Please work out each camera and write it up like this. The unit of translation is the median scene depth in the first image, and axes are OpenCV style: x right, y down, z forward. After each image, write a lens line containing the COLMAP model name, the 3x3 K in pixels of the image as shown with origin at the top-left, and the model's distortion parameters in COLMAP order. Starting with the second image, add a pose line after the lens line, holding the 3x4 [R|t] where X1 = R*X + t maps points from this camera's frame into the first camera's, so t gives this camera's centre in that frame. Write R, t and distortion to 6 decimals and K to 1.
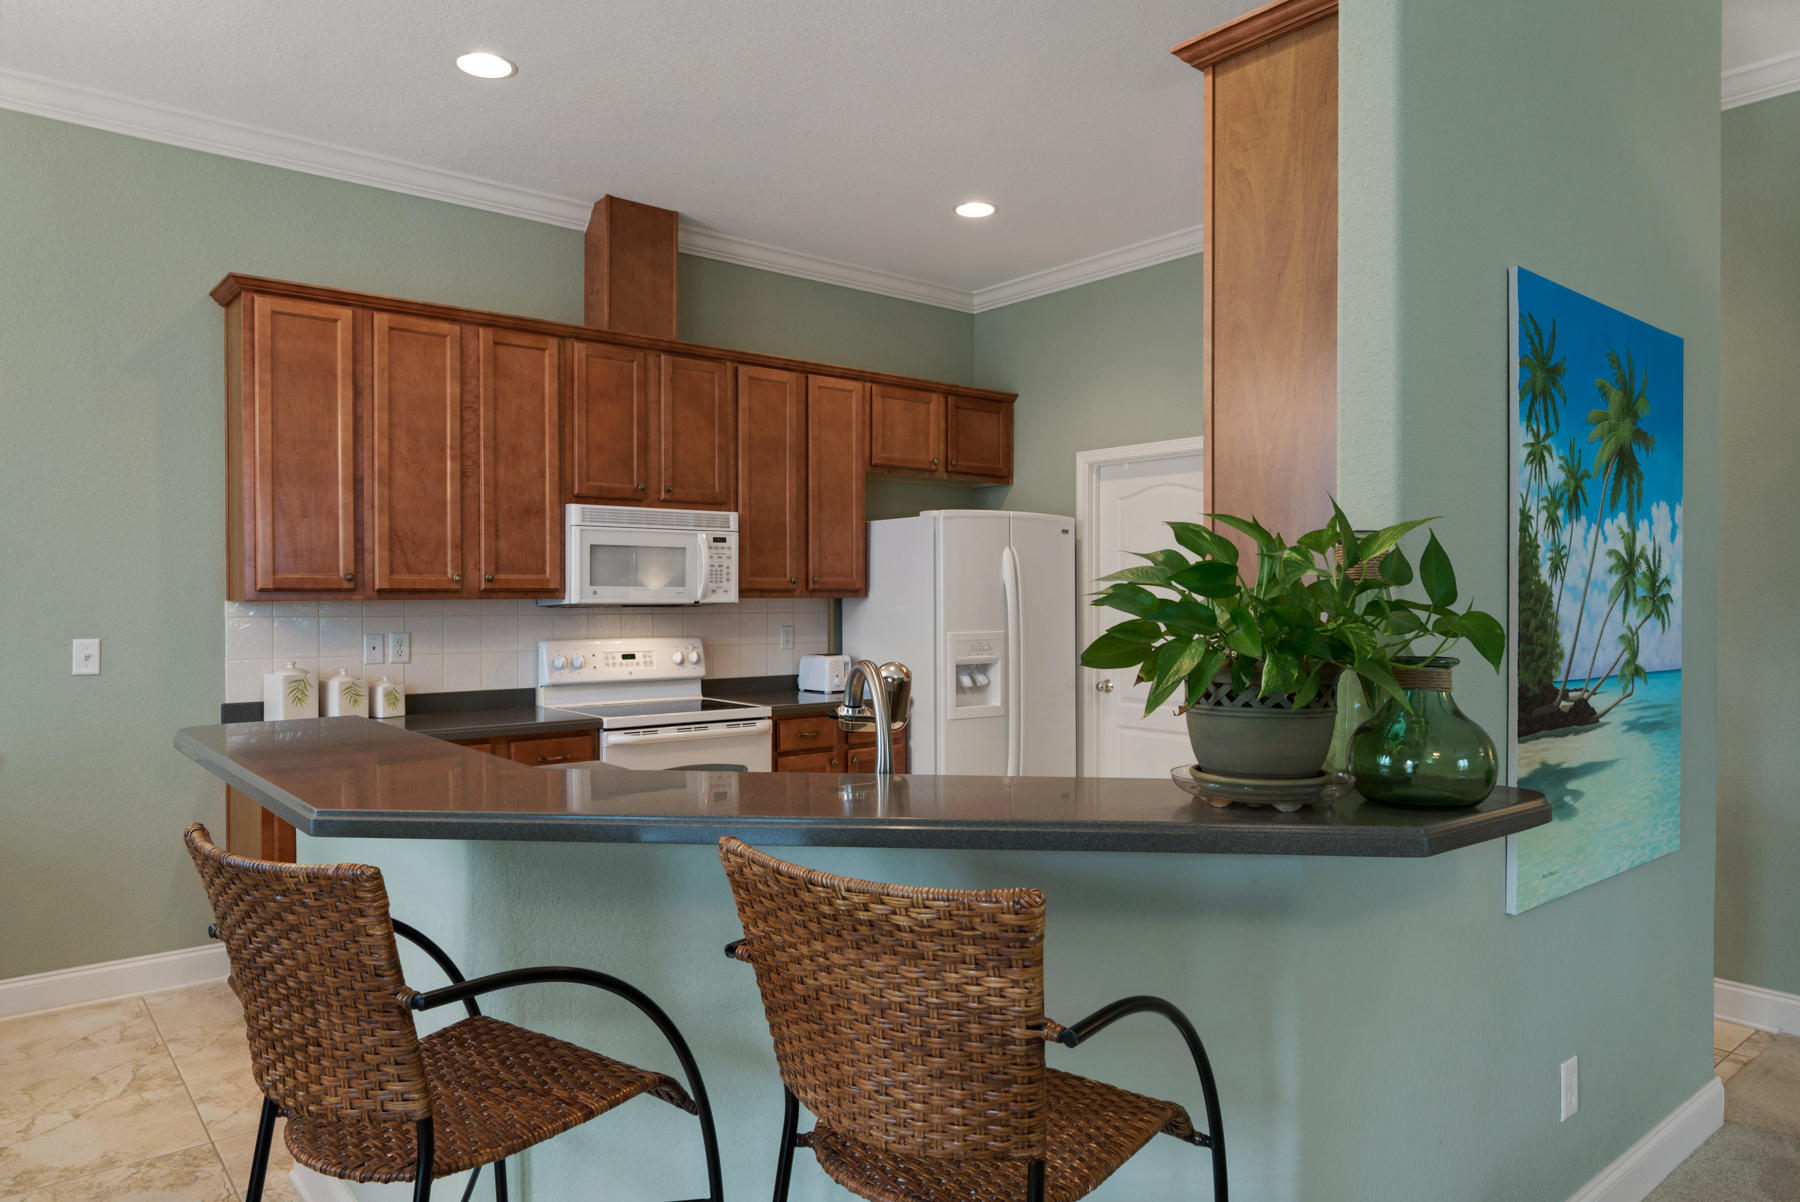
lens RADIAL K [[1157.2, 0, 897.5], [0, 1157.2, 611.0], [0, 0, 1]] dist [0.000454, 0.000804]
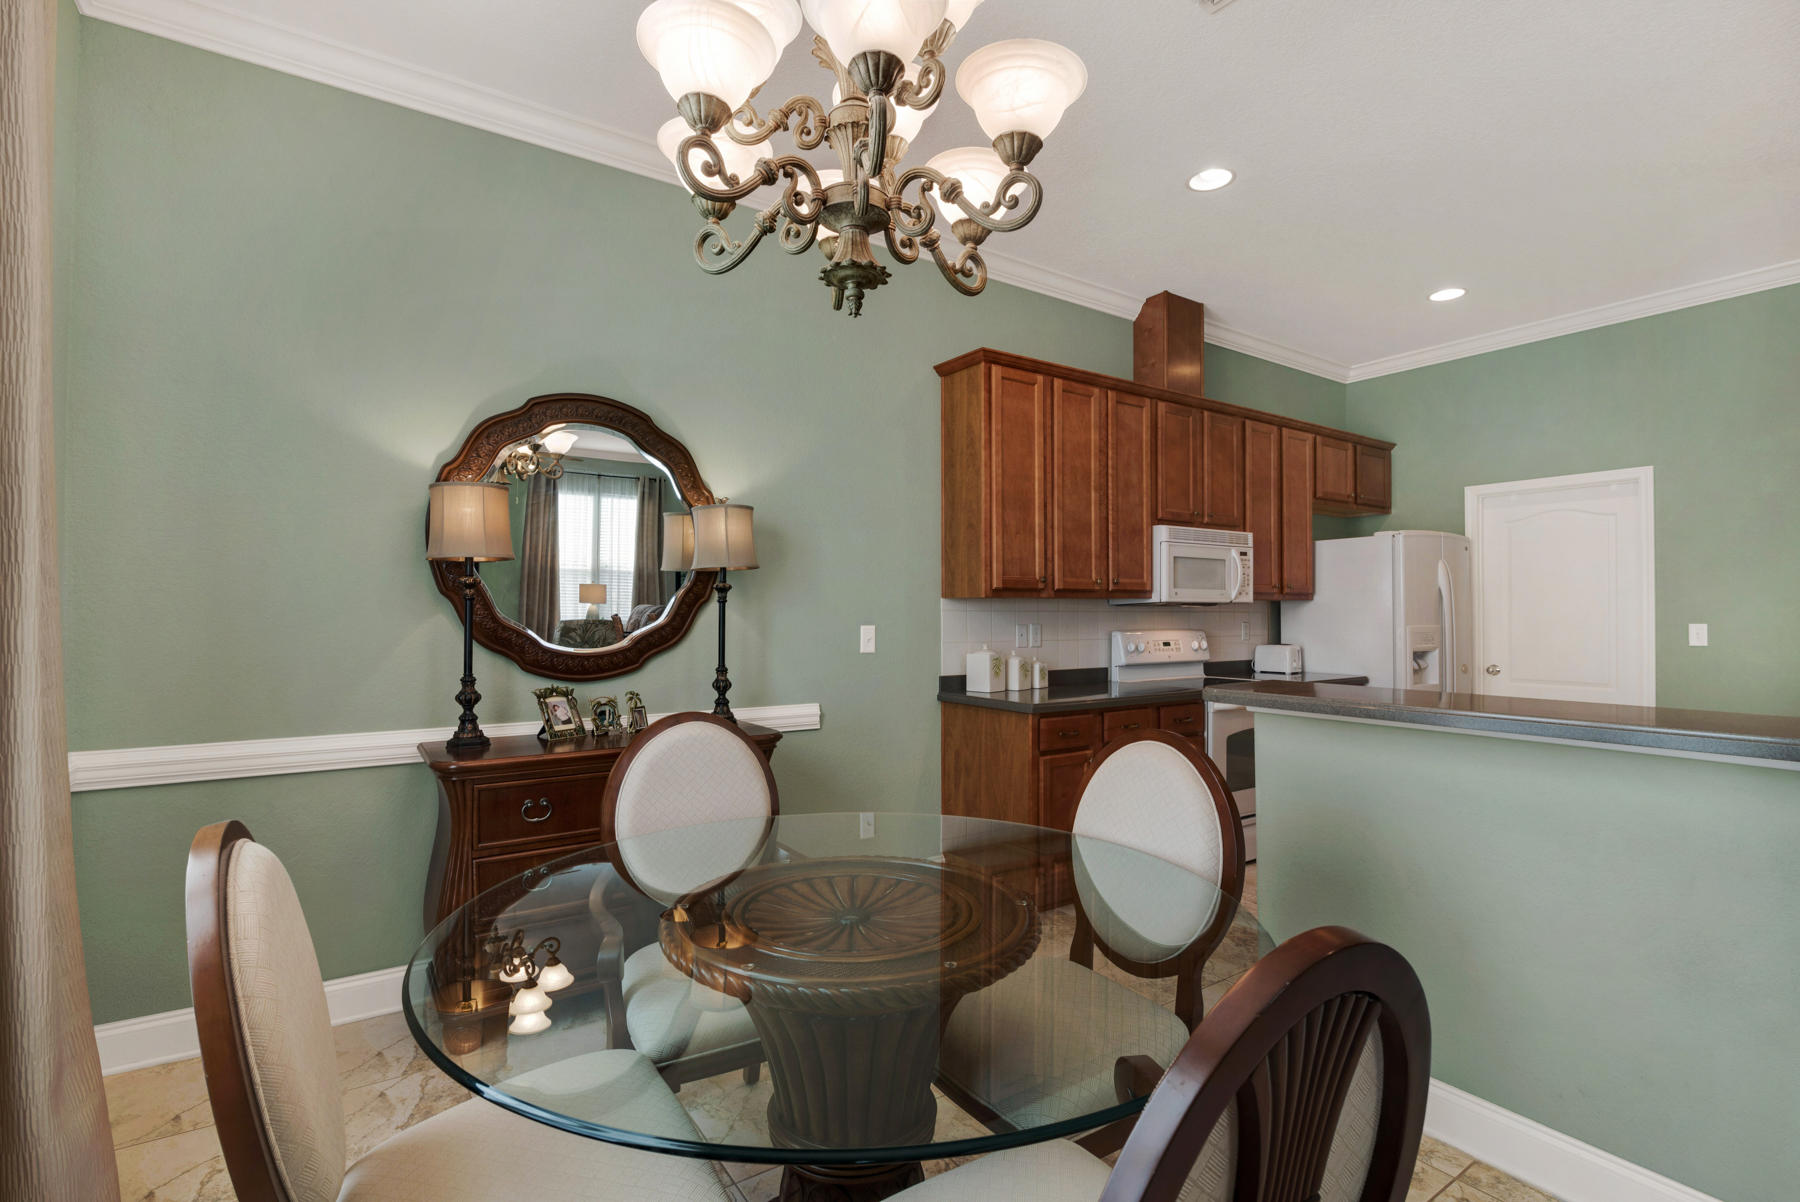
lens RADIAL K [[827.7, 0, 896.2], [0, 827.7, 609.6], [0, 0, 1]] dist [-0.017241, 0.000336]
pose [[0.995344, -0.000535, -0.096387, -0.455682], [-0.001040, 0.999867, -0.016289, 0.016542], [0.096383, 0.016313, 0.995211, 0.046135]]
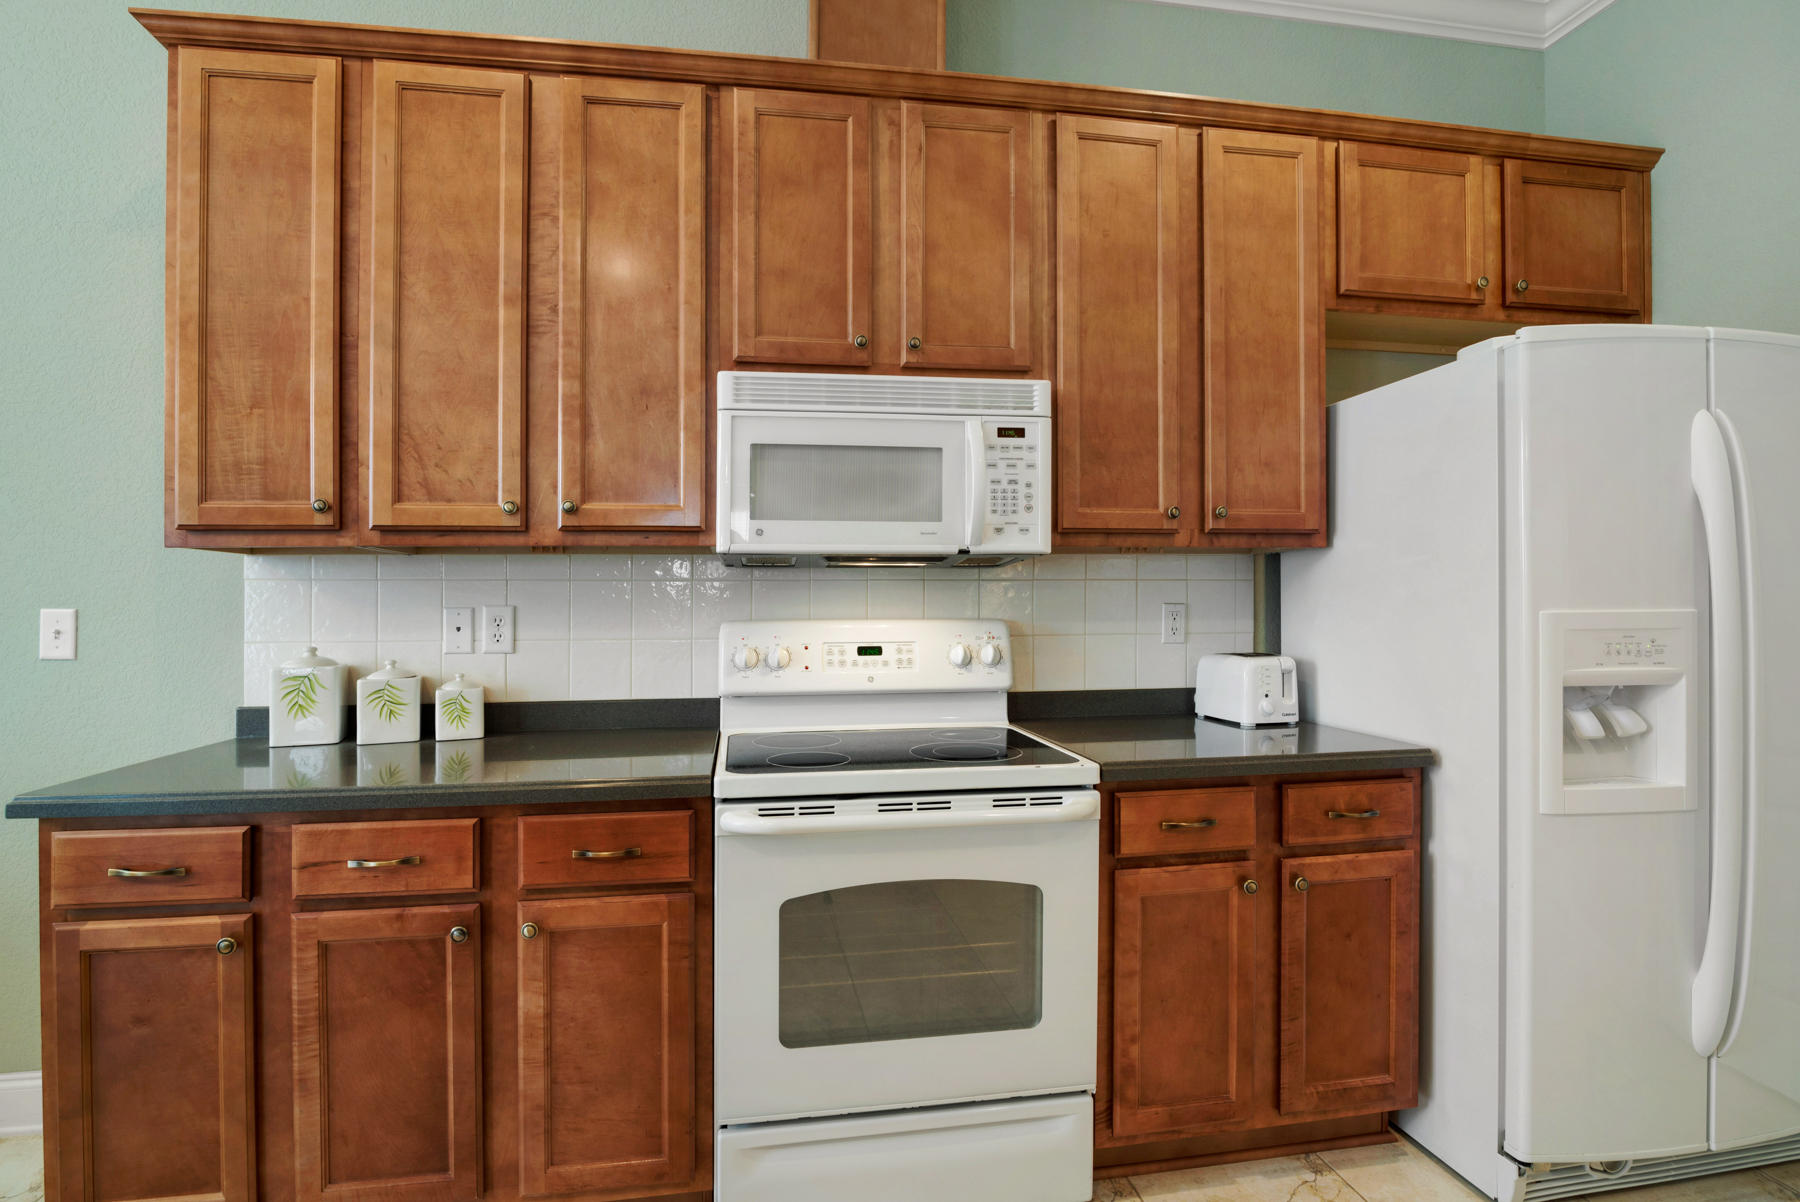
lens RADIAL K [[841.1, 0, 869.2], [0, 841.1, 606.6], [0, 0, 1]] dist [-0.017890, 0.000220]
pose [[0.860407, -0.002551, -0.509602, -0.015059], [-0.001423, 0.999972, -0.007410, 0.020668], [0.509606, 0.007101, 0.860379, 0.645923]]
